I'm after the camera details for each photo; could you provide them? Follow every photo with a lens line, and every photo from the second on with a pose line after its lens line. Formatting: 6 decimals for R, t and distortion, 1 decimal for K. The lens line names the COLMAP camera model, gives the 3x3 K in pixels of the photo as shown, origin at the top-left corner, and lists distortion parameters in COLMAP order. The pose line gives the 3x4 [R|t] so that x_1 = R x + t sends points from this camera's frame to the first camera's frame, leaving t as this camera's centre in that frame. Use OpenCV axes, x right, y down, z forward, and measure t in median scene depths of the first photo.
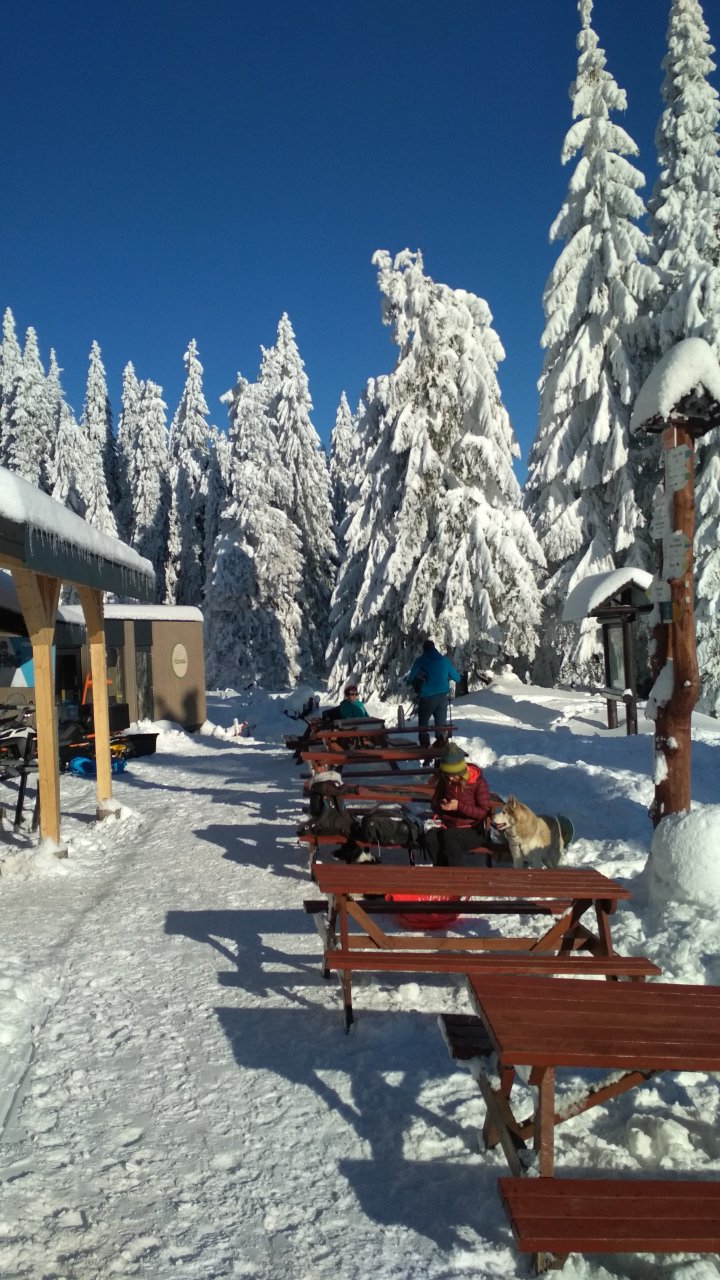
lens RADIAL K [[1129.0, 0, 360.0], [0, 1129.0, 640.0], [0, 0, 1]] dist [0.127760, -0.234369]
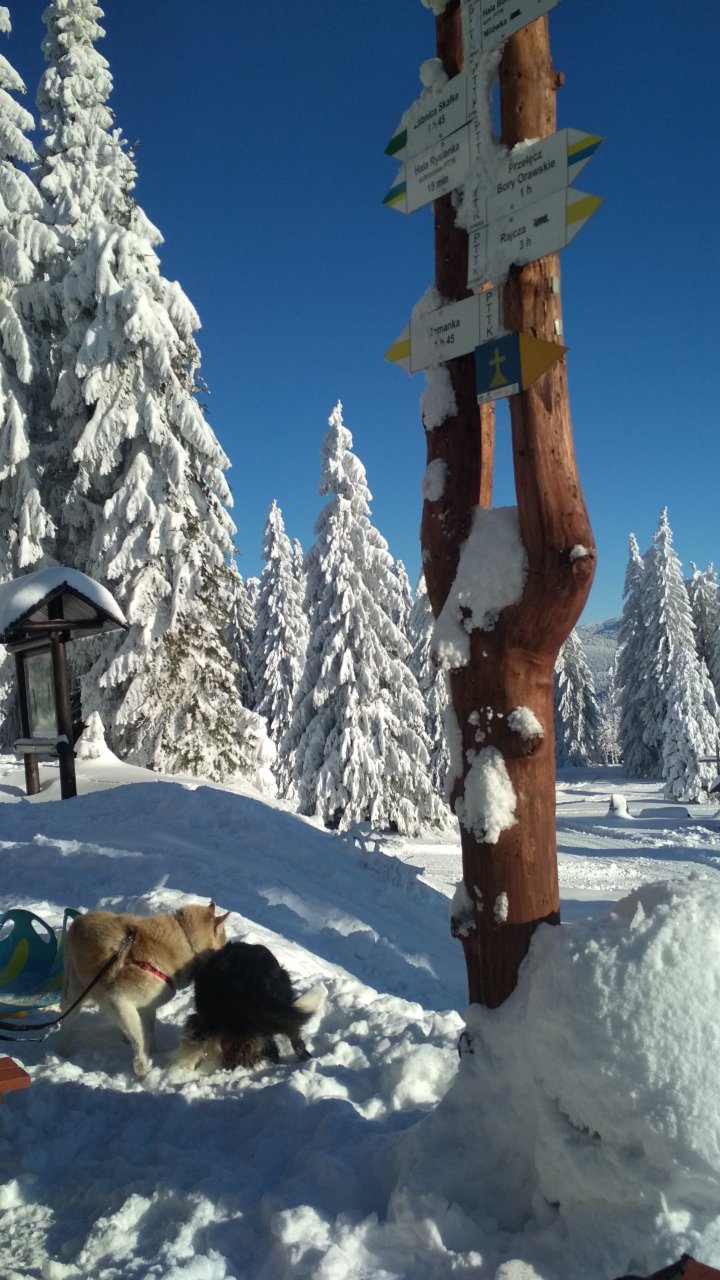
lens RADIAL K [[1129.0, 0, 360.0], [0, 1129.0, 640.0], [0, 0, 1]] dist [0.127760, -0.234369]
pose [[0.848920, -0.004831, 0.528500, 0.011524], [0.041724, 0.997450, -0.057902, 0.025591], [-0.526873, 0.071205, 0.846956, 0.222339]]
